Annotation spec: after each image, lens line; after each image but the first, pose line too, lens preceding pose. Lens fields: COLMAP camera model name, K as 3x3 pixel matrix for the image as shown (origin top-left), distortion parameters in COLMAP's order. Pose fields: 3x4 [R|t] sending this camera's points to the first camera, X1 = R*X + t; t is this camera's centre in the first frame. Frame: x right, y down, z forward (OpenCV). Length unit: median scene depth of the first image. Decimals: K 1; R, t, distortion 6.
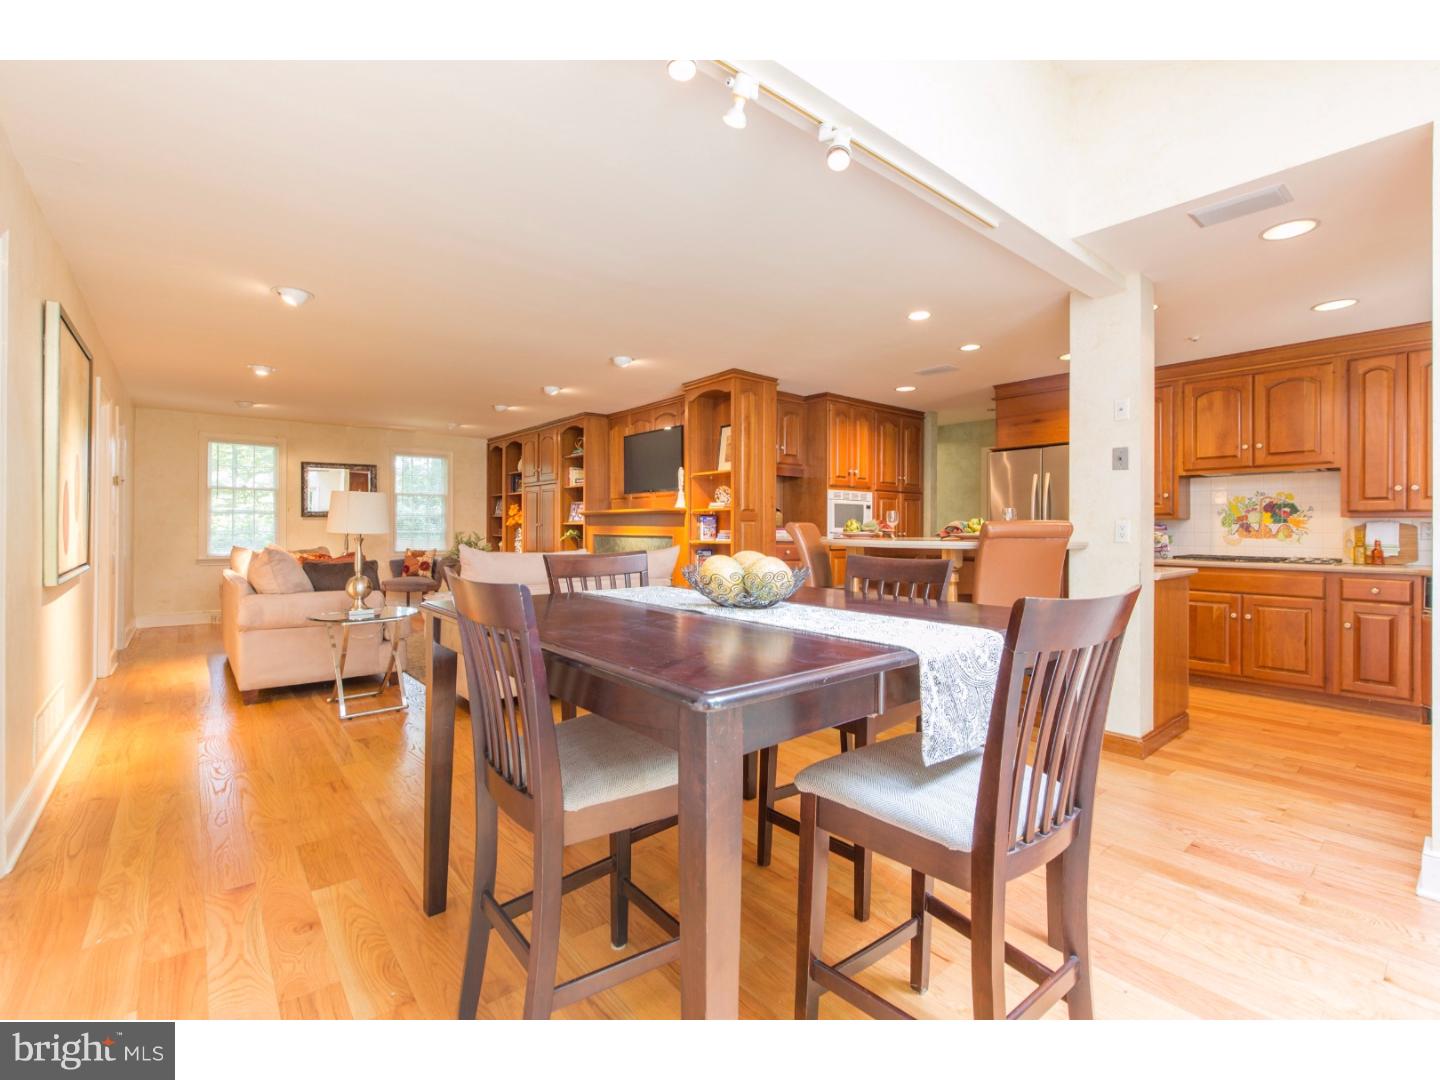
lens RADIAL K [[645.6, 0, 724.0], [0, 645.6, 526.1], [0, 0, 1]] dist [0.001225, 0.000266]
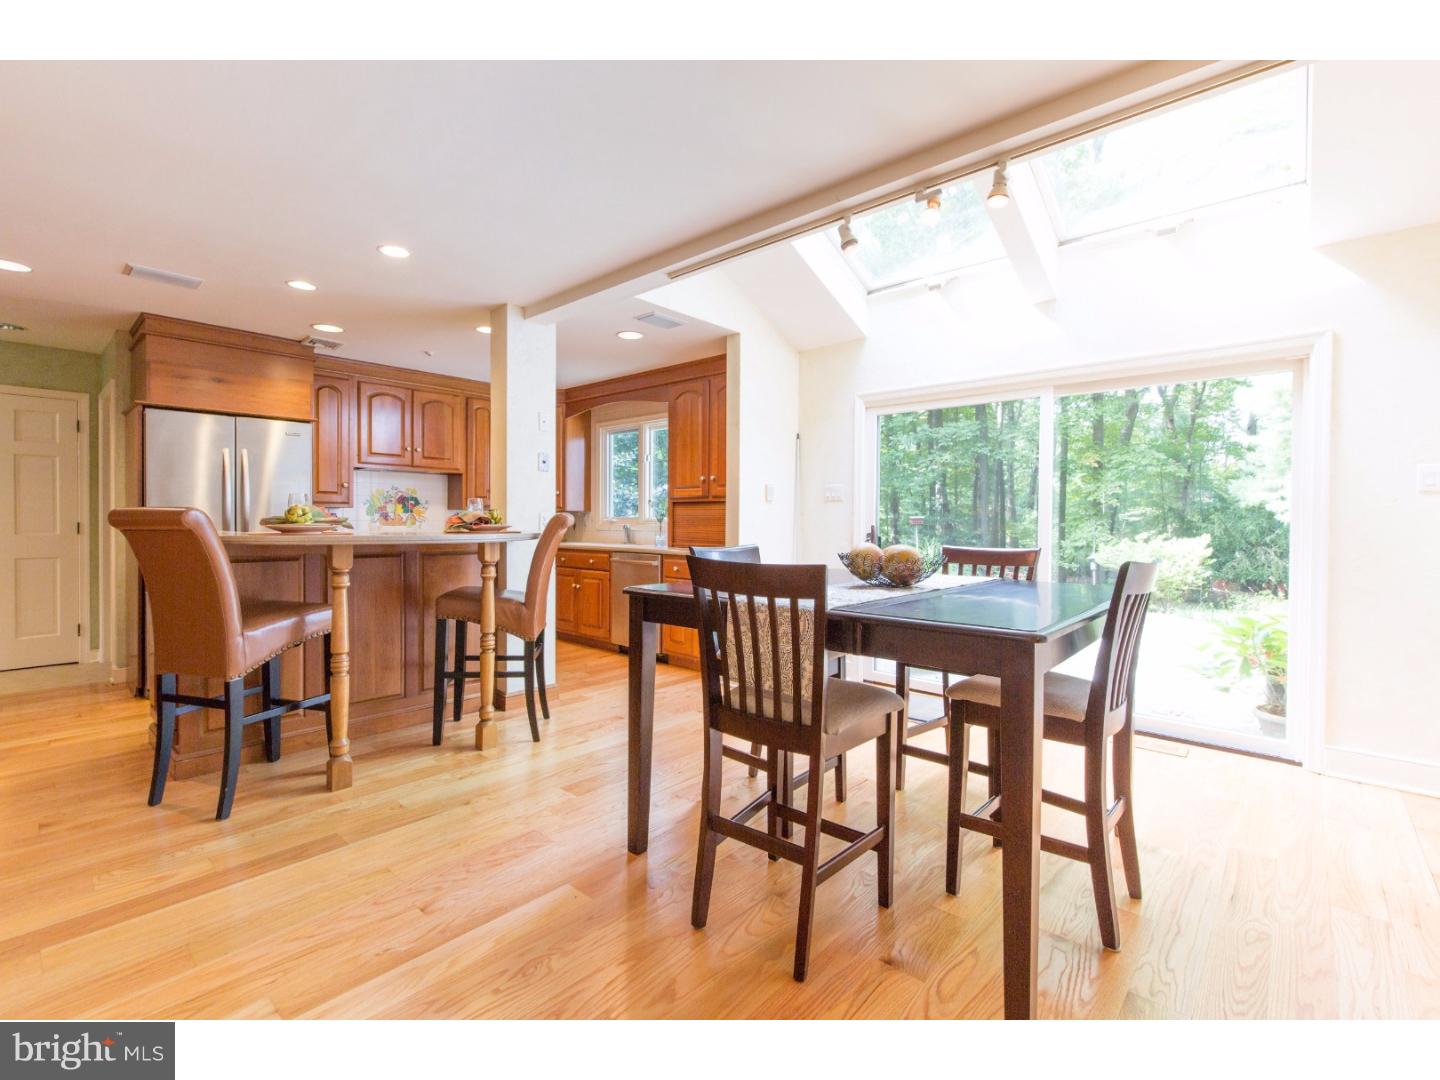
lens RADIAL K [[645.6, 0, 724.0], [0, 645.6, 526.1], [0, 0, 1]] dist [0.001225, 0.000266]
pose [[-0.146052, -0.014998, 0.989163, -0.451794], [-0.010957, 0.999848, 0.013542, -0.002787], [-0.989216, -0.008861, -0.146194, 0.589820]]
